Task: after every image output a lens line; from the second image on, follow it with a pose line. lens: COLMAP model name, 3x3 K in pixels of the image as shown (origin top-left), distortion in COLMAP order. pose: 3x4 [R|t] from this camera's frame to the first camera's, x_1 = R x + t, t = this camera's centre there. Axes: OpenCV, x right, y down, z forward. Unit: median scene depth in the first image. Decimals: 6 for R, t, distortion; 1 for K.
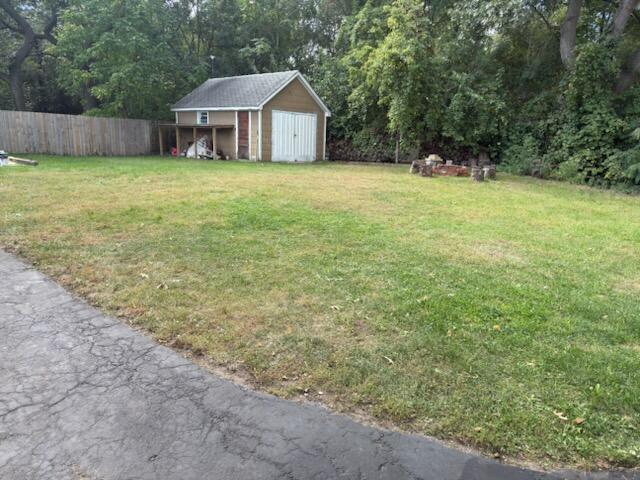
lens RADIAL K [[447.4, 0, 320.0], [0, 447.4, 240.0], [0, 0, 1]] dist [0.135866, -0.209999]
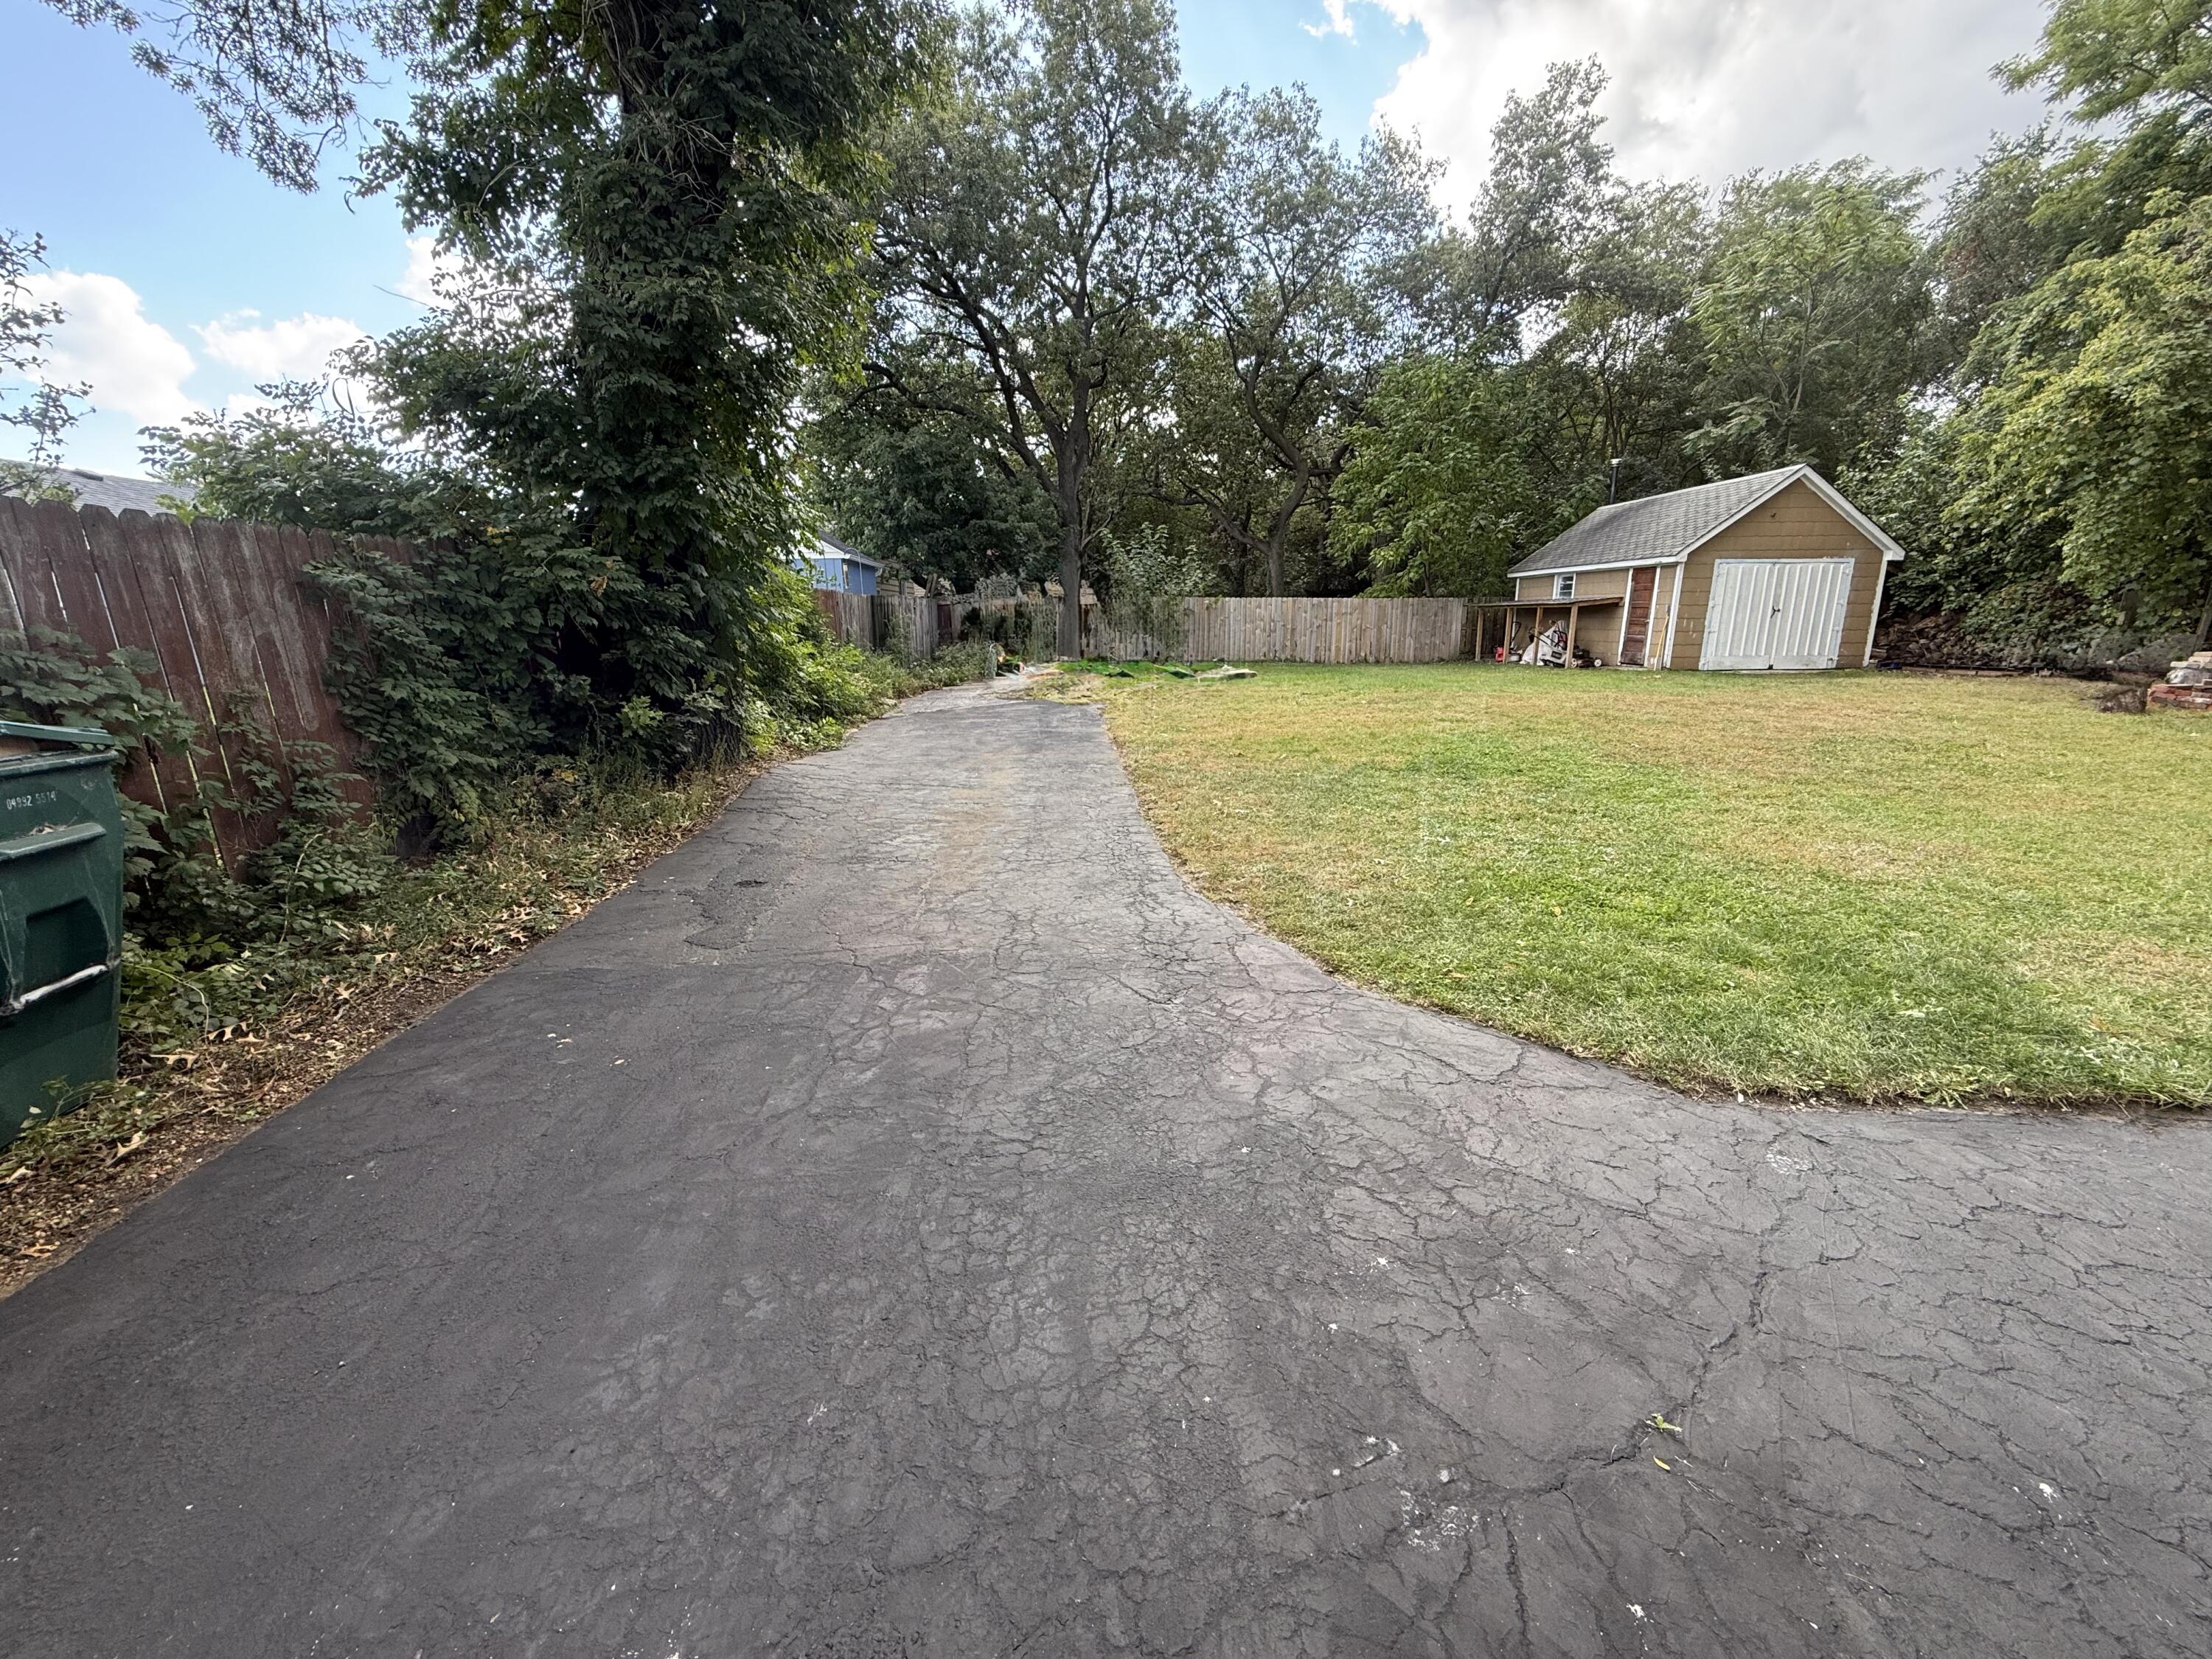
lens RADIAL K [[879.1, 0, 1106.0], [0, 879.1, 829.5], [0, 0, 1]] dist [0.001535, 0.000371]
pose [[0.703637, 0.125036, -0.699472, 0.112545], [-0.121640, 0.991061, 0.054795, 0.011224], [0.700071, 0.046528, 0.712556, -0.058265]]
